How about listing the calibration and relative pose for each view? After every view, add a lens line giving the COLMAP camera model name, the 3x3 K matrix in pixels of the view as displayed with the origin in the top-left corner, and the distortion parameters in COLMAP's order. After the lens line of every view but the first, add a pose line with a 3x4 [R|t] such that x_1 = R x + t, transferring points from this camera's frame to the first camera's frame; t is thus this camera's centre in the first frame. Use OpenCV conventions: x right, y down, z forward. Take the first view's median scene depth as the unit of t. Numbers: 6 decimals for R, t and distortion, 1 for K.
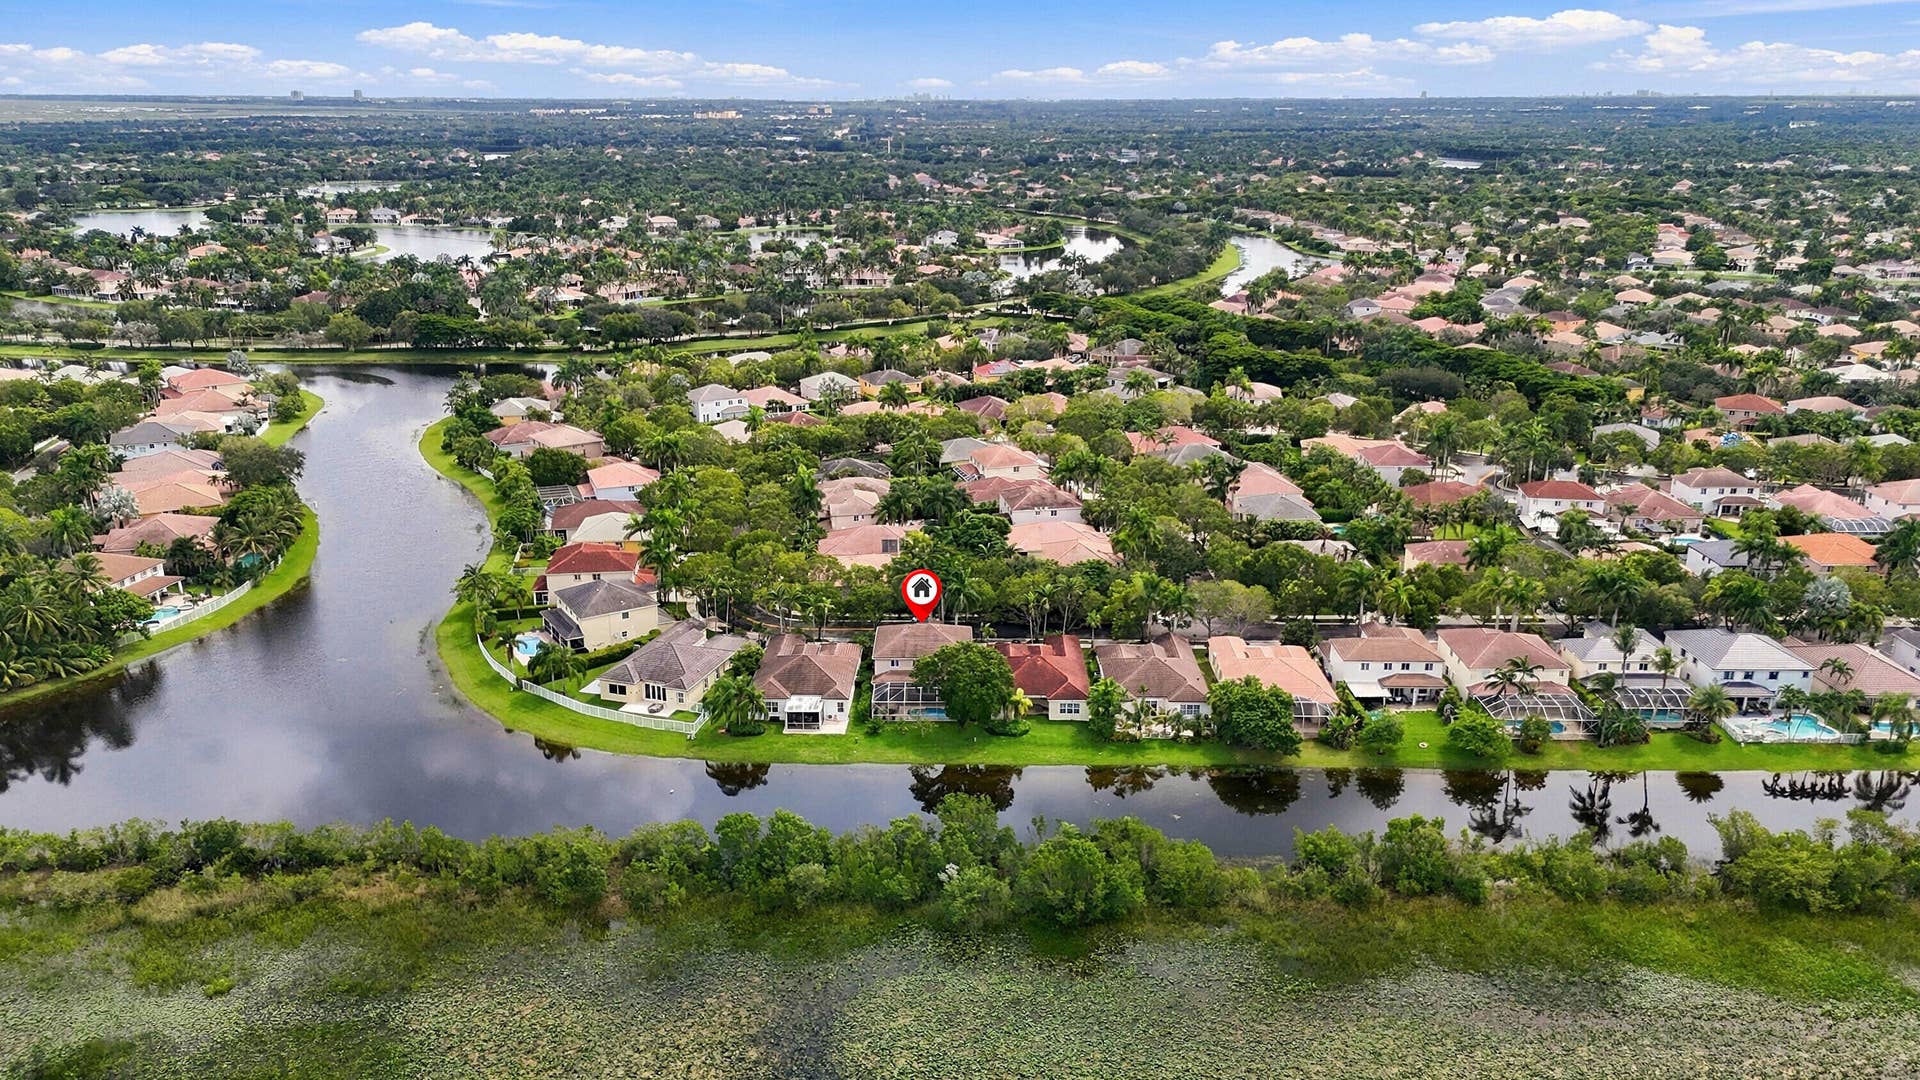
lens RADIAL K [[1371.0, 0, 960.0], [0, 1371.0, 540.0], [0, 0, 1]] dist [0.011889, -0.000148]
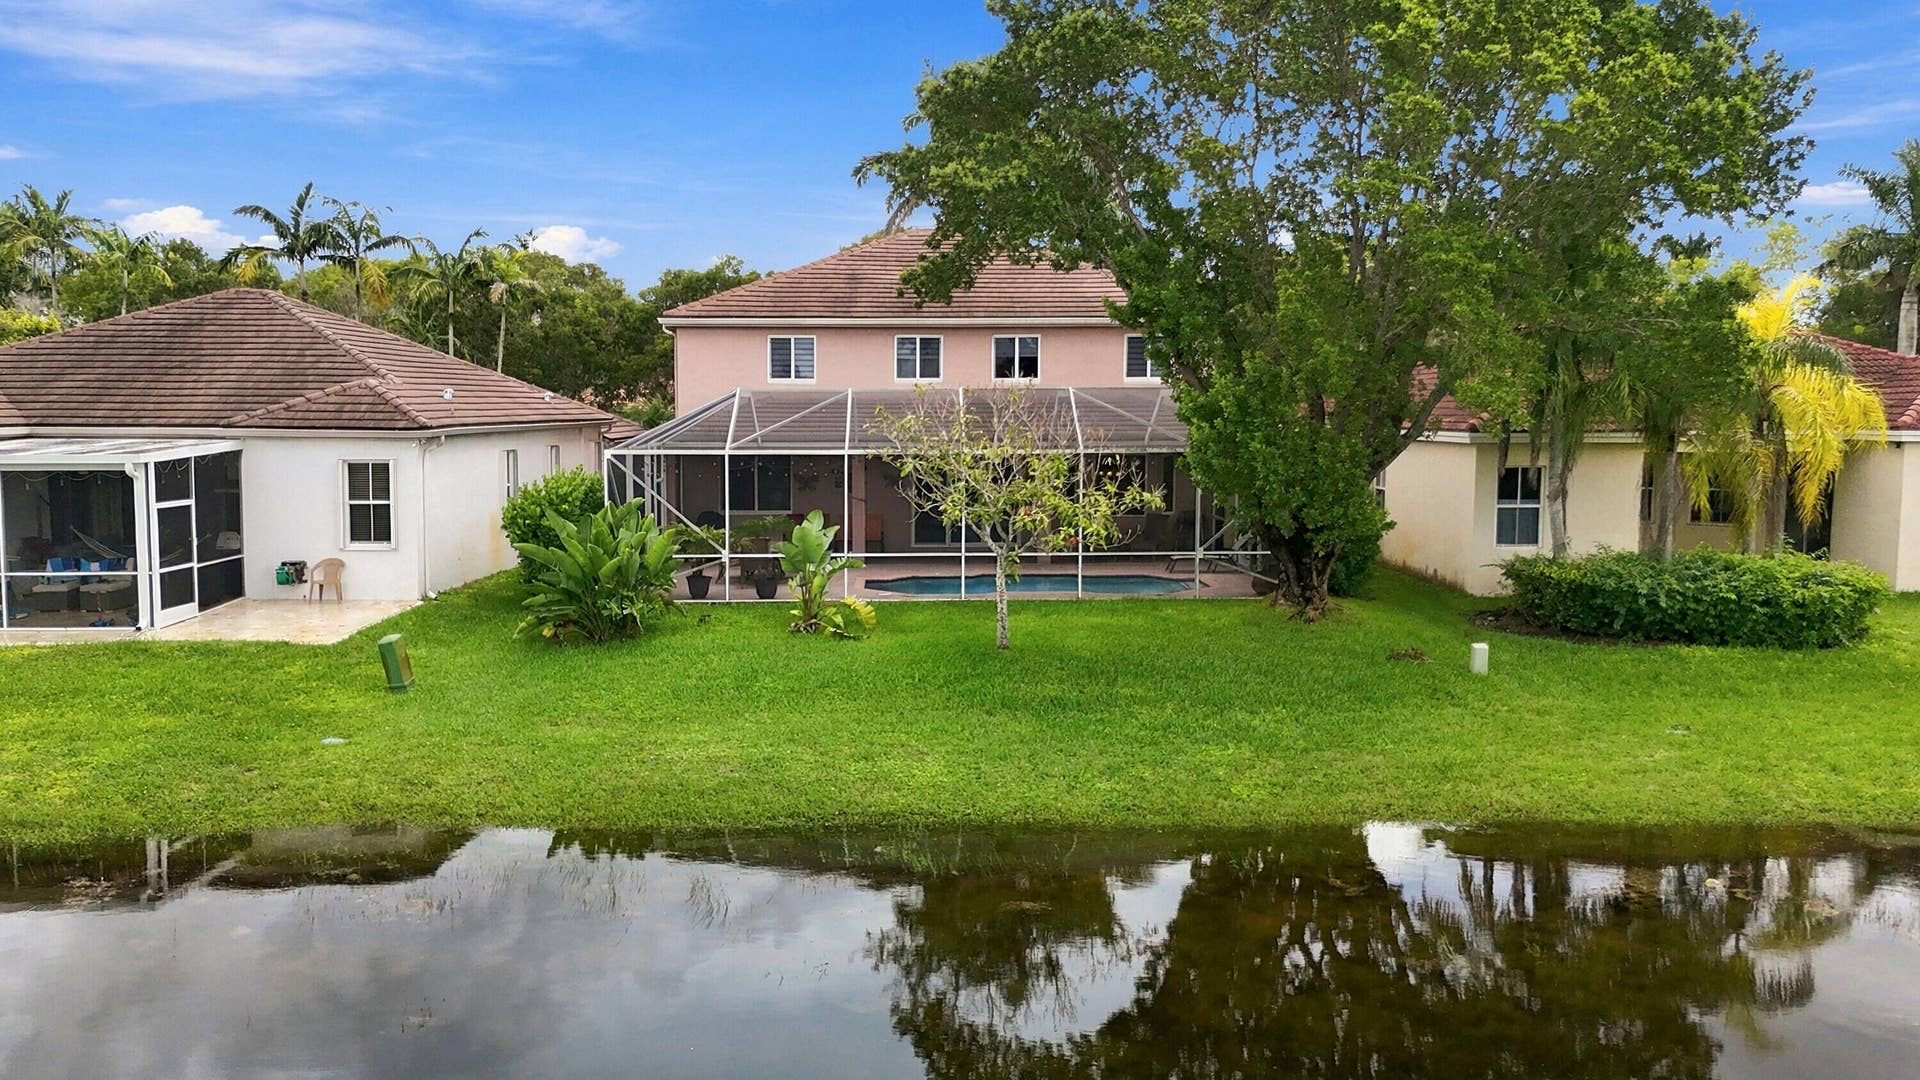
lens RADIAL K [[1371.0, 0, 960.0], [0, 1371.0, 540.0], [0, 0, 1]] dist [0.011889, -0.000148]
pose [[0.999585, -0.002204, 0.028725, -0.032697], [0.008103, 0.978324, -0.206921, 0.153863], [-0.027646, 0.207068, 0.977936, 0.864730]]
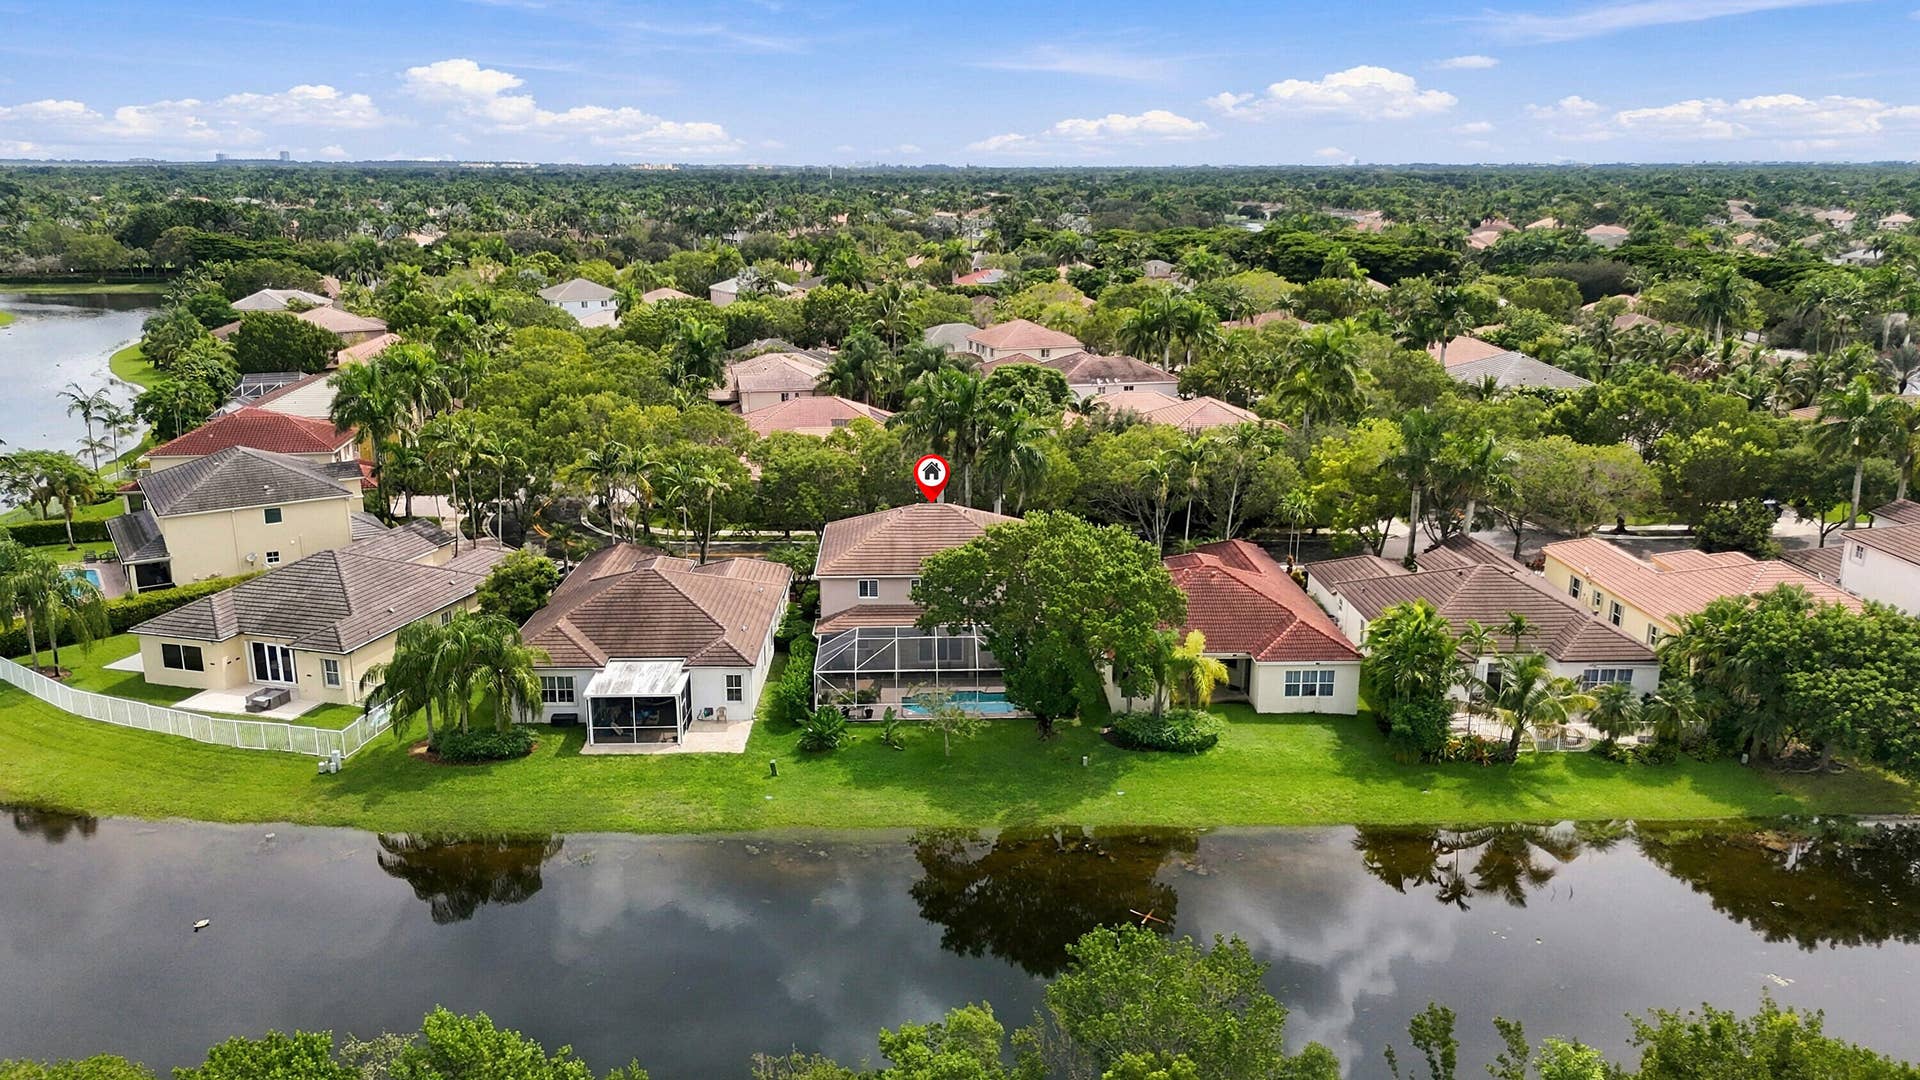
lens RADIAL K [[1396.6, 0, 960.0], [0, 1396.6, 540.0], [0, 0, 1]] dist [0.003053, -0.001022]
pose [[0.999177, -0.010030, 0.039312, -0.037631], [0.011795, 0.998920, -0.044932, 0.098221], [-0.038819, 0.045359, 0.998216, 0.594677]]
